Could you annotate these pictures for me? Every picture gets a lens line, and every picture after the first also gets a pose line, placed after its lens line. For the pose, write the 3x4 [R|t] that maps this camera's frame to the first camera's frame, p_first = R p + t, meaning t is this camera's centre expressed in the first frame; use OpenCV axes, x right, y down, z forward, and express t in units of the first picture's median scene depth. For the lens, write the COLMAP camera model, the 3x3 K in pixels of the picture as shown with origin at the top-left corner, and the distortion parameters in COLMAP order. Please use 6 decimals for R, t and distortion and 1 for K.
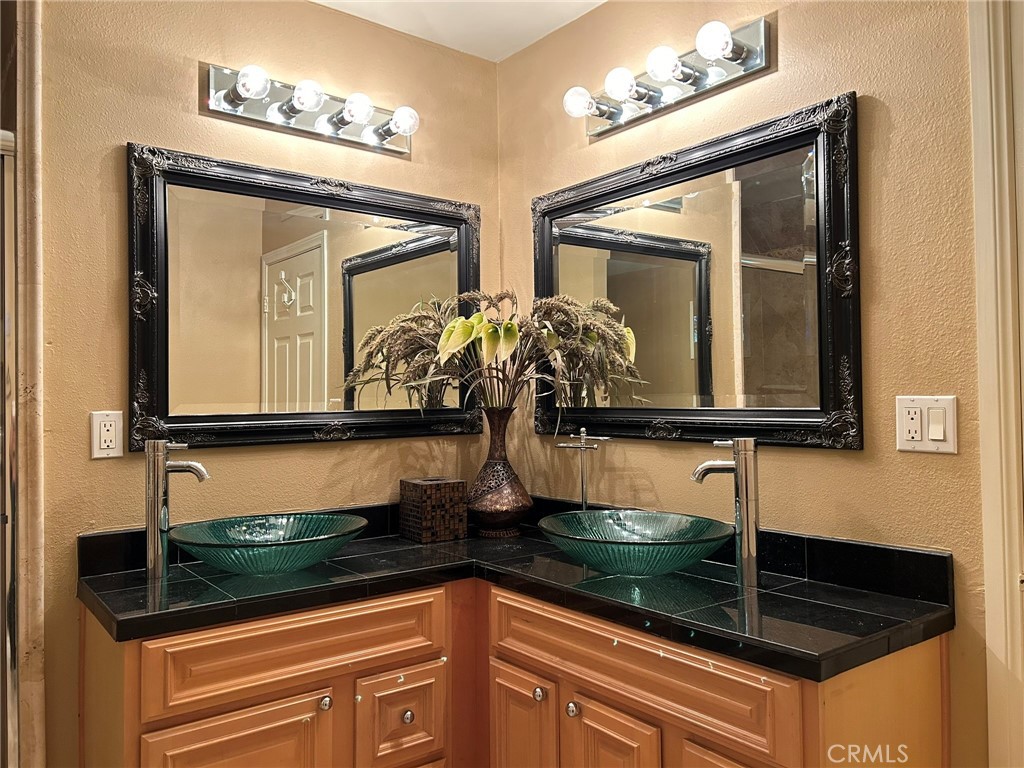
lens RADIAL K [[771.0, 0, 509.3], [0, 771.0, 387.9], [0, 0, 1]] dist [0.061465, -0.054363]
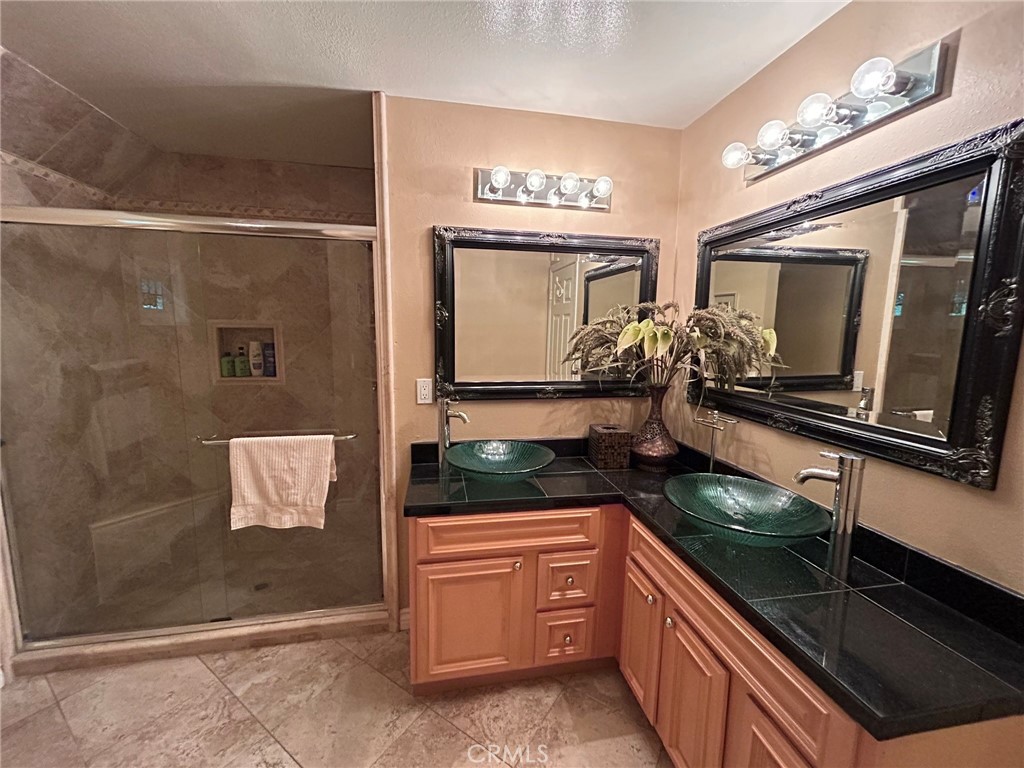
lens RADIAL K [[412.5, 0, 512.8], [0, 412.5, 384.8], [0, 0, 1]] dist [0.001584, 0.000761]
pose [[0.892249, 0.085050, -0.443462, 0.103838], [-0.018251, 0.988091, 0.152782, -0.106016], [0.451176, -0.128226, 0.883175, 0.221364]]
